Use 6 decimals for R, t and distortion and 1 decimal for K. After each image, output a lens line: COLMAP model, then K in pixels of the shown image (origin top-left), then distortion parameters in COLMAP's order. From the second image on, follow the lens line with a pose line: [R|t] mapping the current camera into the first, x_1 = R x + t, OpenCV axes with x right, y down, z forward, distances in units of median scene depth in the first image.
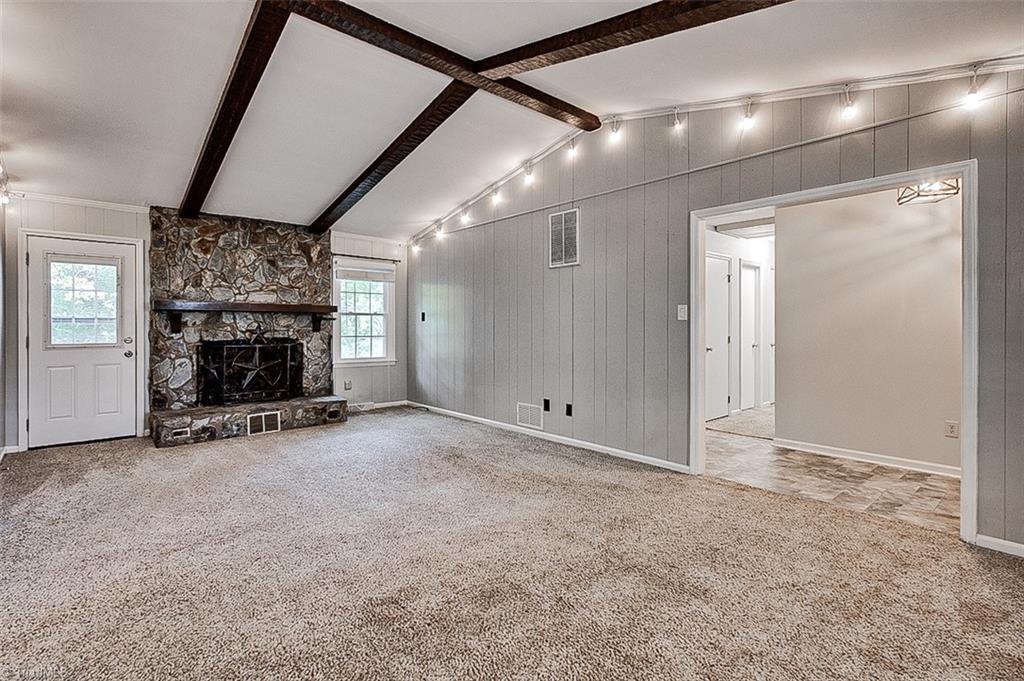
lens RADIAL K [[488.0, 0, 510.0], [0, 488.0, 326.5], [0, 0, 1]] dist [-0.000967, 0.000022]
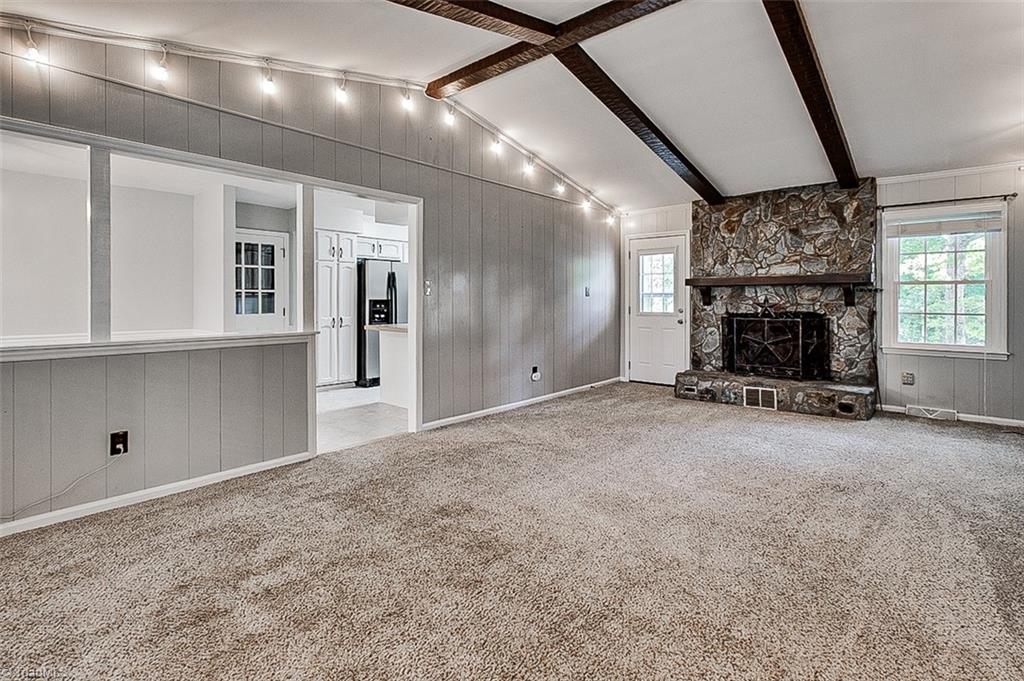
lens RADIAL K [[499.3, 0, 509.6], [0, 499.3, 301.4], [0, 0, 1]] dist [-0.000004, 0.000114]
pose [[0.128760, 0.001315, -0.991675, 0.409649], [-0.001194, 0.999999, 0.001171, 0.002408], [0.991675, 0.001033, 0.128761, 0.352386]]
